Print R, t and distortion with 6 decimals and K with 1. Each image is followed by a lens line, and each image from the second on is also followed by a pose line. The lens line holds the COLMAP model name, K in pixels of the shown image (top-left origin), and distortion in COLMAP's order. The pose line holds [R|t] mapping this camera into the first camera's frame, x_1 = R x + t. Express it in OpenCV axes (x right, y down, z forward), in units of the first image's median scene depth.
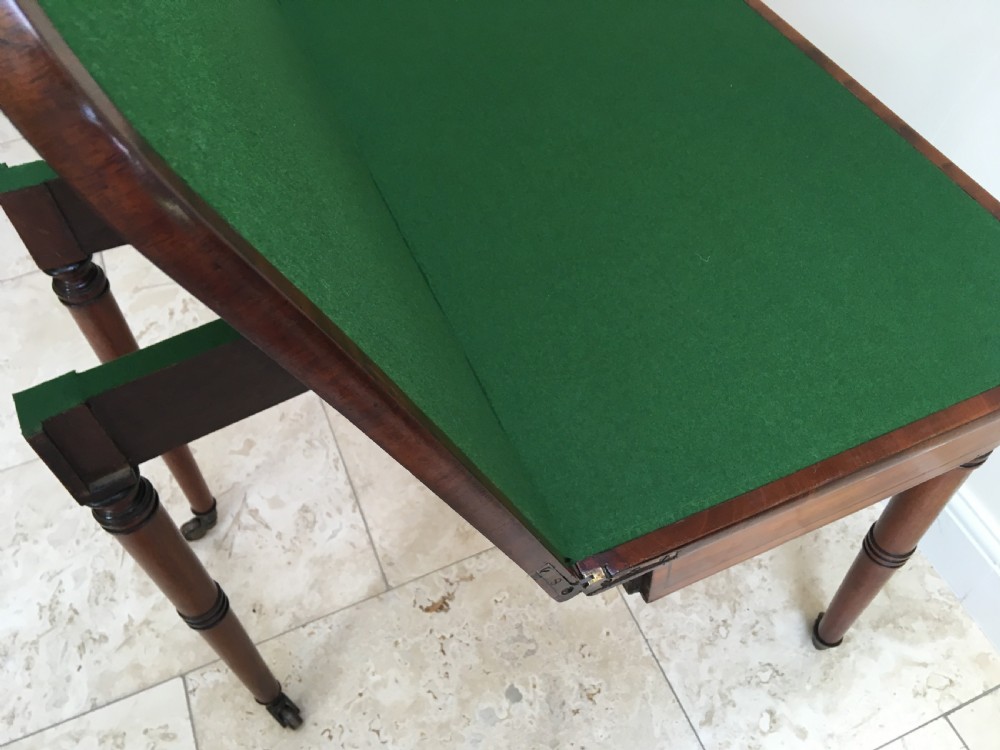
lens RADIAL K [[859.4, 0, 496.8], [0, 859.4, 371.9], [0, 0, 1]] dist [0.109789, -0.183141]
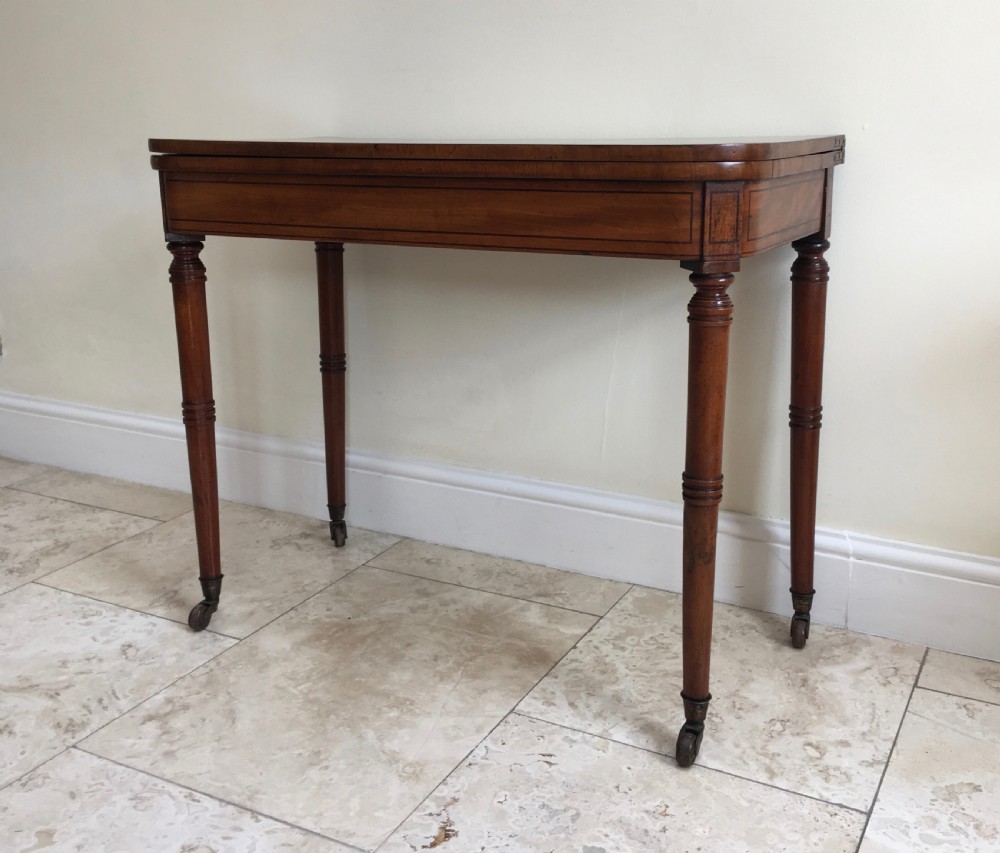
lens RADIAL K [[1095.0, 0, 527.0], [0, 1095.0, 359.6], [0, 0, 1]] dist [0.054066, 0.000000]
pose [[0.769799, -0.112832, 0.628235, -0.585725], [0.490259, 0.734782, -0.468765, 0.466950], [-0.408724, 0.668853, 0.620951, 0.101024]]
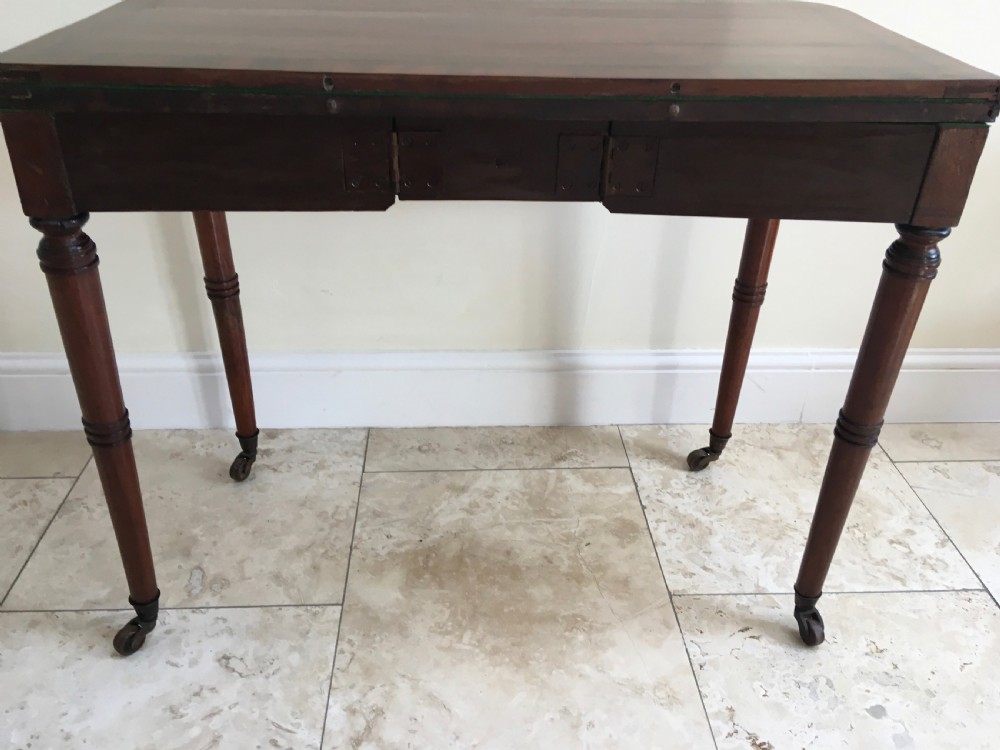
lens RADIAL K [[859.4, 0, 500.7], [0, 859.4, 366.0], [0, 0, 1]] dist [0.109789, -0.183141]
pose [[0.335992, -0.424820, 0.840617, -0.695047], [0.722727, 0.688600, 0.059125, -0.203391], [-0.603967, 0.587671, 0.538393, 0.519950]]
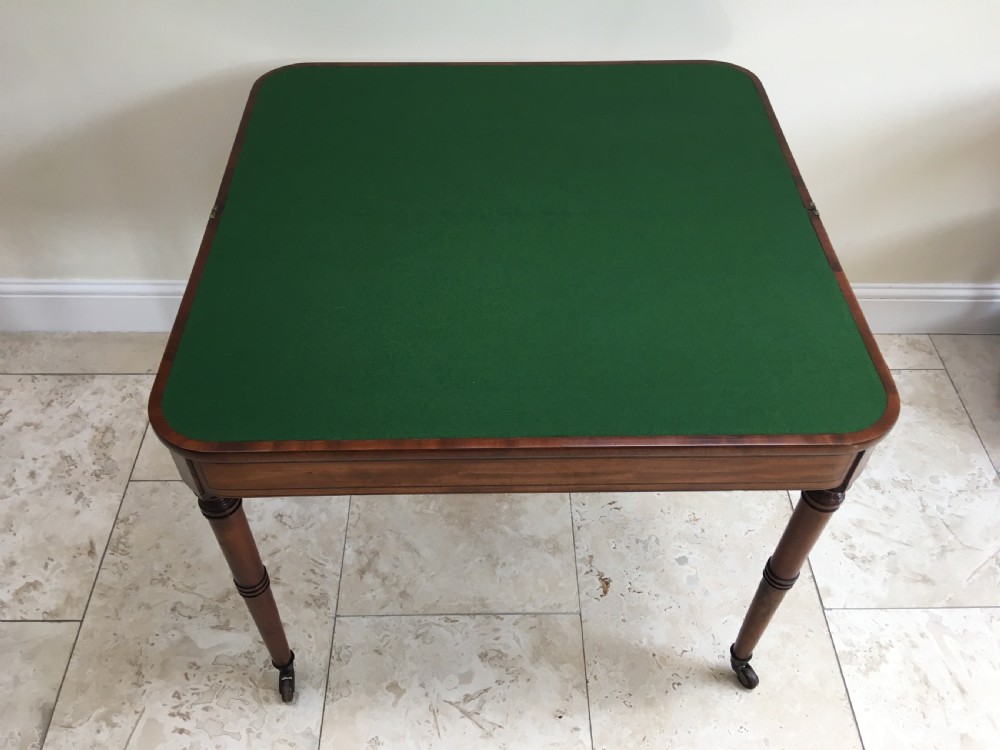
lens RADIAL K [[859.4, 0, 499.9], [0, 859.4, 367.6], [0, 0, 1]] dist [0.109789, -0.183141]
pose [[0.367461, -0.655118, 0.660146, -0.811617], [0.715627, 0.652516, 0.249202, -0.406541], [-0.594013, 0.380846, 0.708594, 0.027432]]
